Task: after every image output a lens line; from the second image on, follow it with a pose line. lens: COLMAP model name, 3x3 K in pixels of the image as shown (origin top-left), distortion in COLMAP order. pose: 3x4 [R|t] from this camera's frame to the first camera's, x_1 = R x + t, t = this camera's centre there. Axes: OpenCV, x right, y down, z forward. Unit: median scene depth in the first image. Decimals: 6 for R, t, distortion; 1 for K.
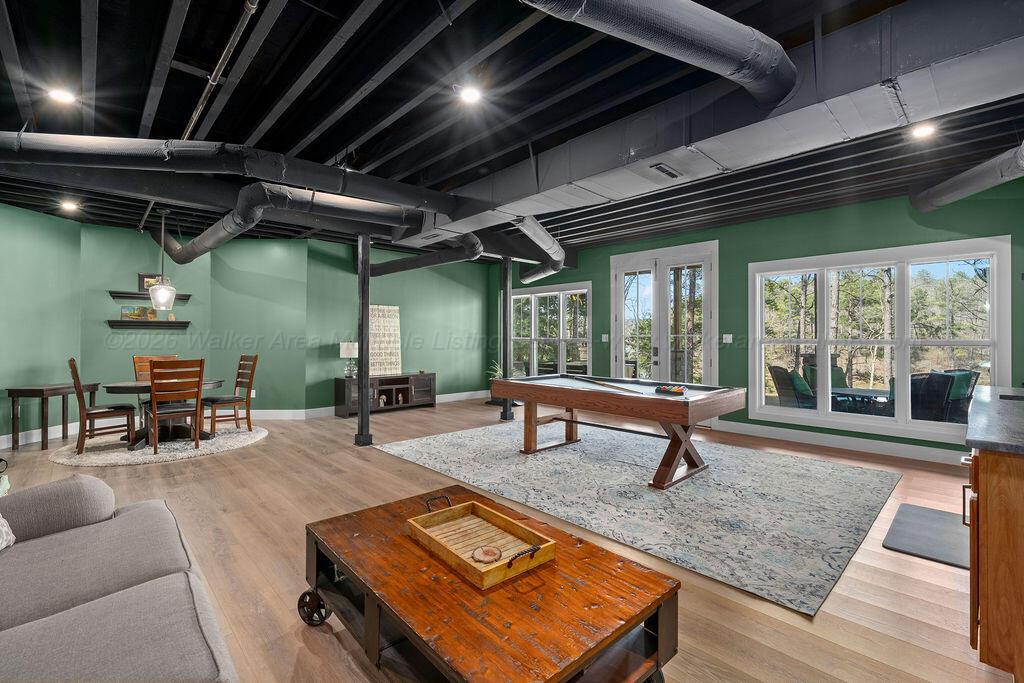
lens RADIAL K [[452.1, 0, 516.5], [0, 452.1, 330.6], [0, 0, 1]] dist [-0.000096, -0.000052]
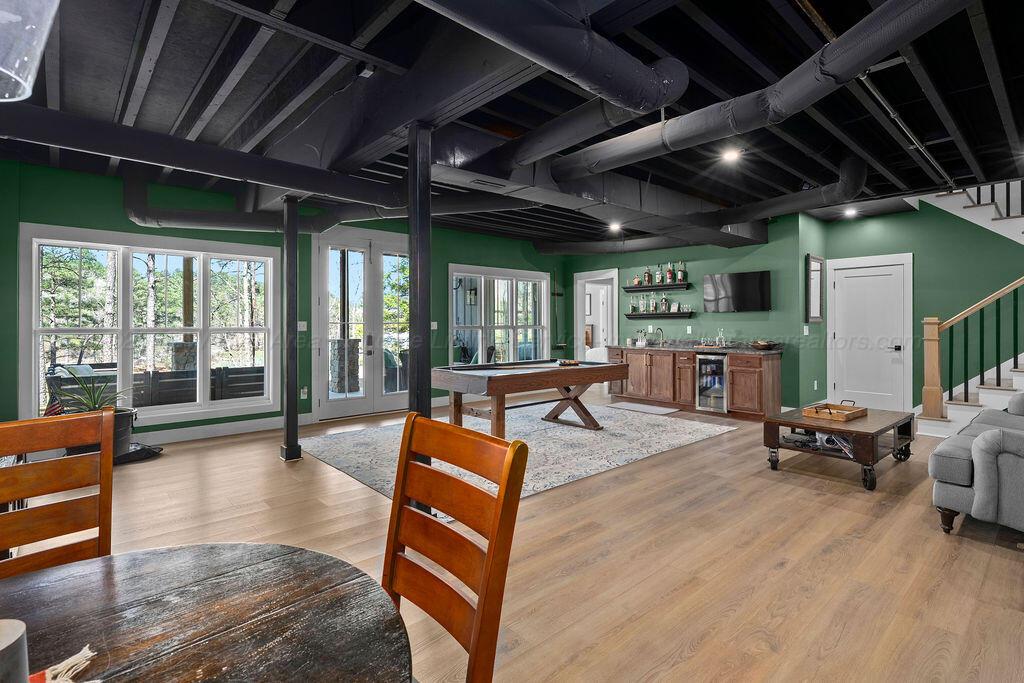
lens RADIAL K [[491.6, 0, 512.2], [0, 491.6, 321.1], [0, 0, 1]] dist [-0.001057, -0.000229]
pose [[0.037519, 0.004121, 0.999287, -1.264357], [-0.012494, 0.999915, -0.003655, 0.011709], [-0.999218, -0.012348, 0.037567, 1.224385]]
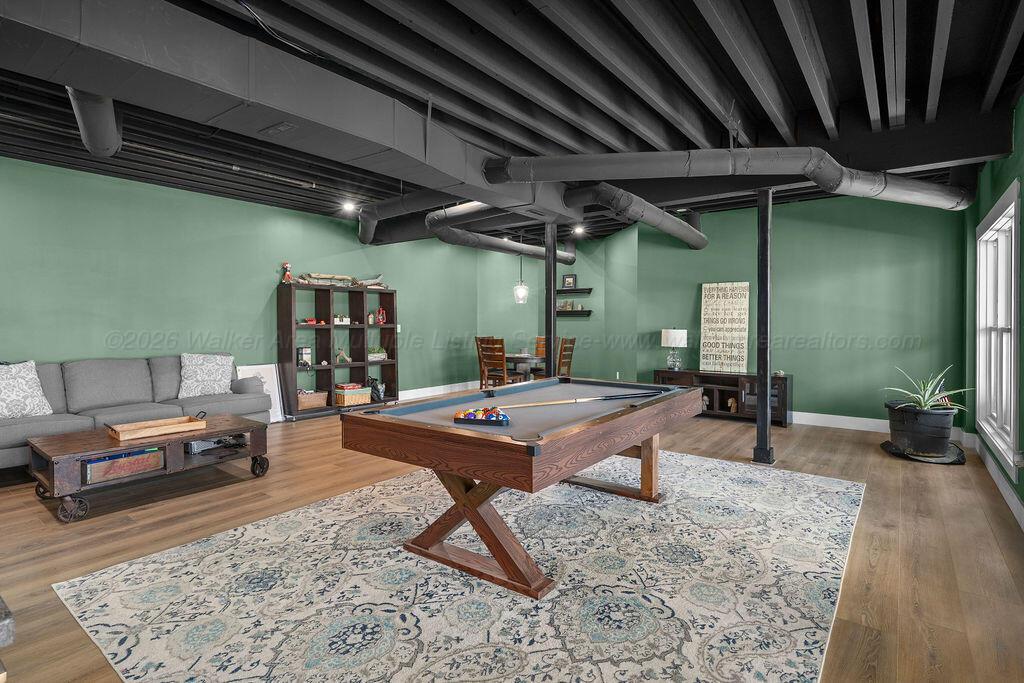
lens RADIAL K [[514.8, 0, 514.3], [0, 514.8, 327.1], [0, 0, 1]] dist [0.000278, -0.000190]
pose [[0.155608, 0.010850, -0.987759, 1.102152], [0.012047, 0.999844, 0.012881, 0.010652], [0.987745, -0.013904, 0.155453, 1.036514]]
